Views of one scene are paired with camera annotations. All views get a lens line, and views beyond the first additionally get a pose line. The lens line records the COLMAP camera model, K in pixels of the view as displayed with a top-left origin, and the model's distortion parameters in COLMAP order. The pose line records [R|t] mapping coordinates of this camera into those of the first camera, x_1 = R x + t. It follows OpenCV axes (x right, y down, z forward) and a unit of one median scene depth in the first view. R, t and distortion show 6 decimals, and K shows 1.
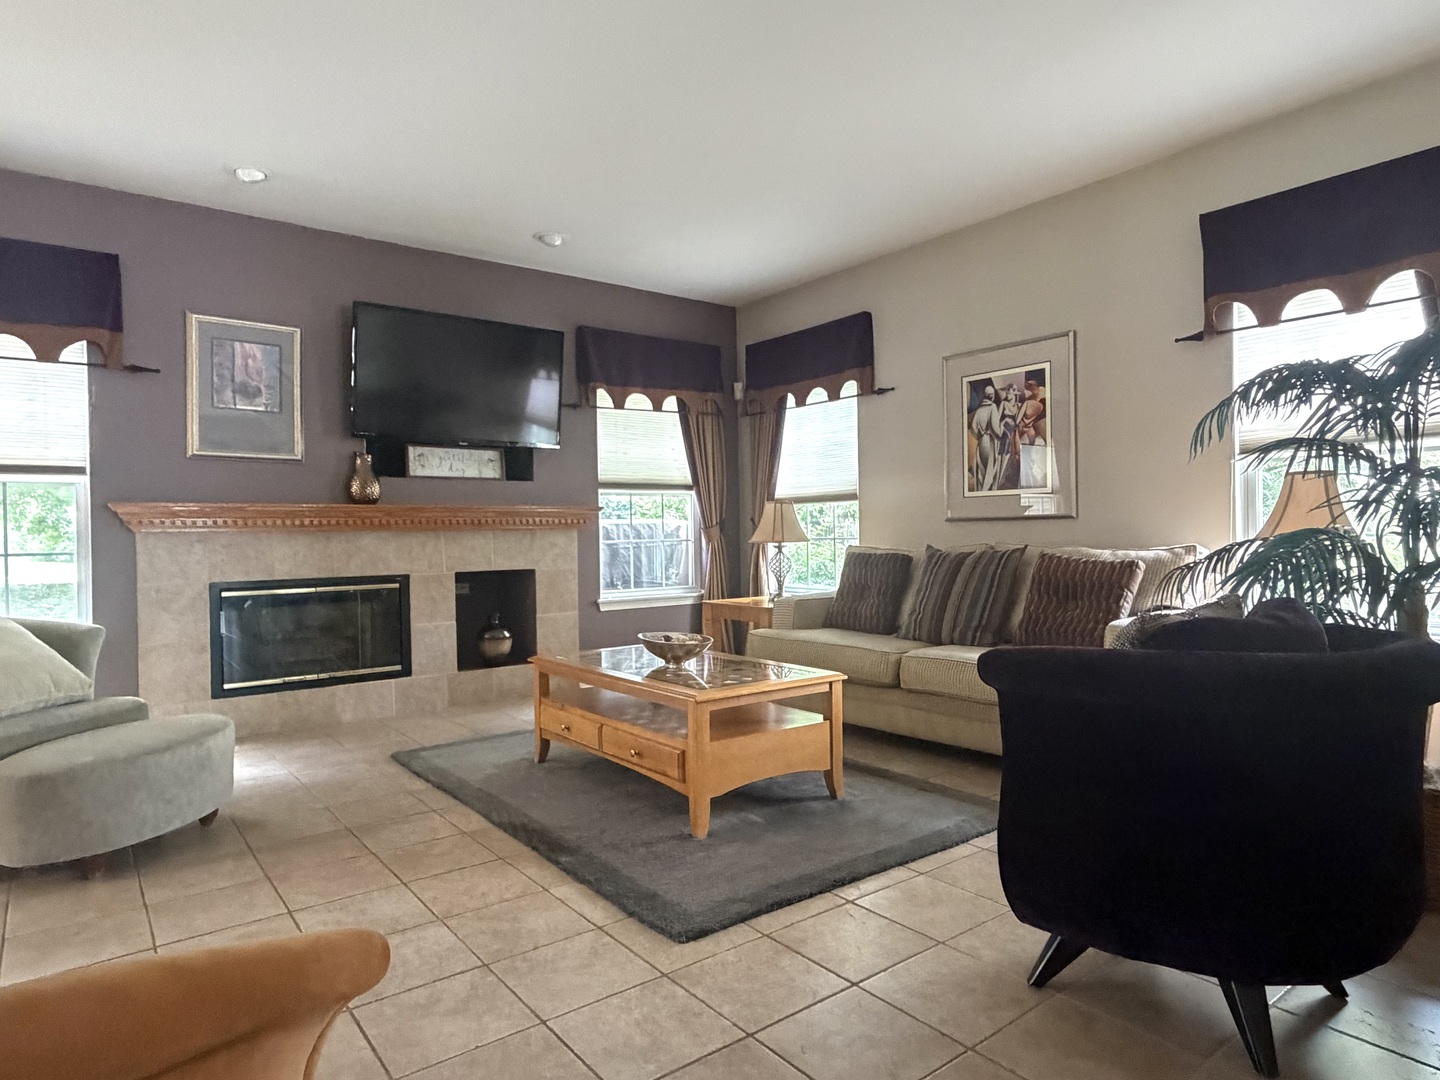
lens RADIAL K [[867.8, 0, 708.1], [0, 867.8, 534.6], [0, 0, 1]] dist [-0.001825, 0.011232]
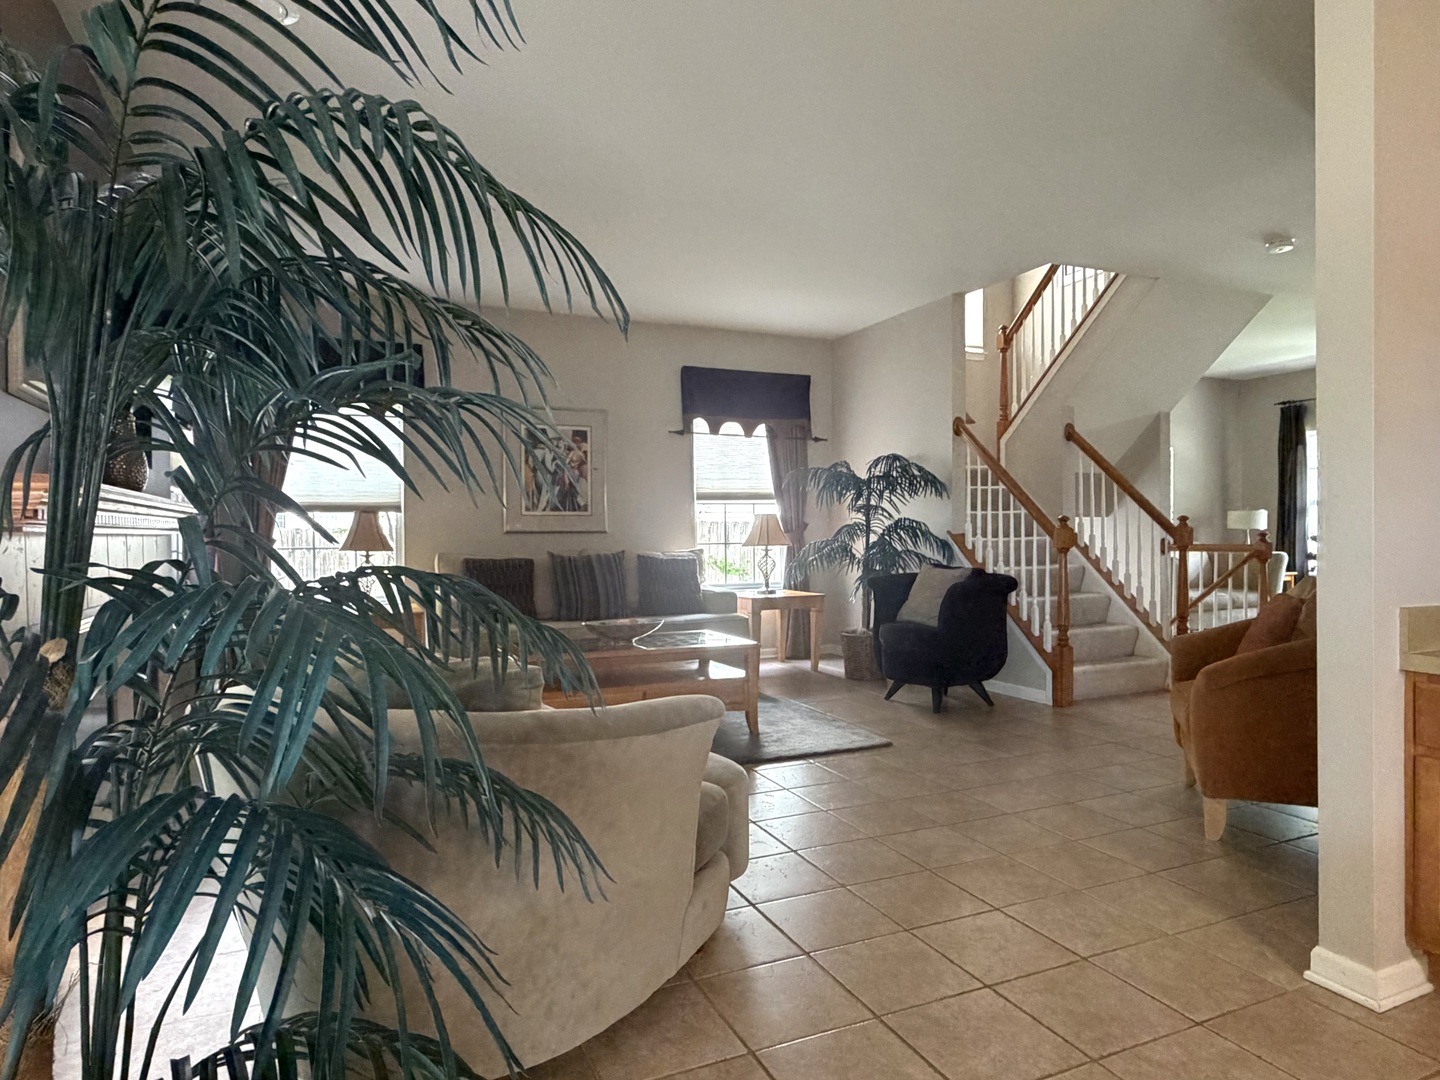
lens RADIAL K [[867.8, 0, 721.0], [0, 867.8, 538.1], [0, 0, 1]] dist [-0.001825, 0.011232]
pose [[0.224453, 0.010882, 0.974424, -0.829779], [0.004314, 0.999917, -0.012160, 0.007971], [-0.974475, 0.006933, 0.224388, 0.375603]]
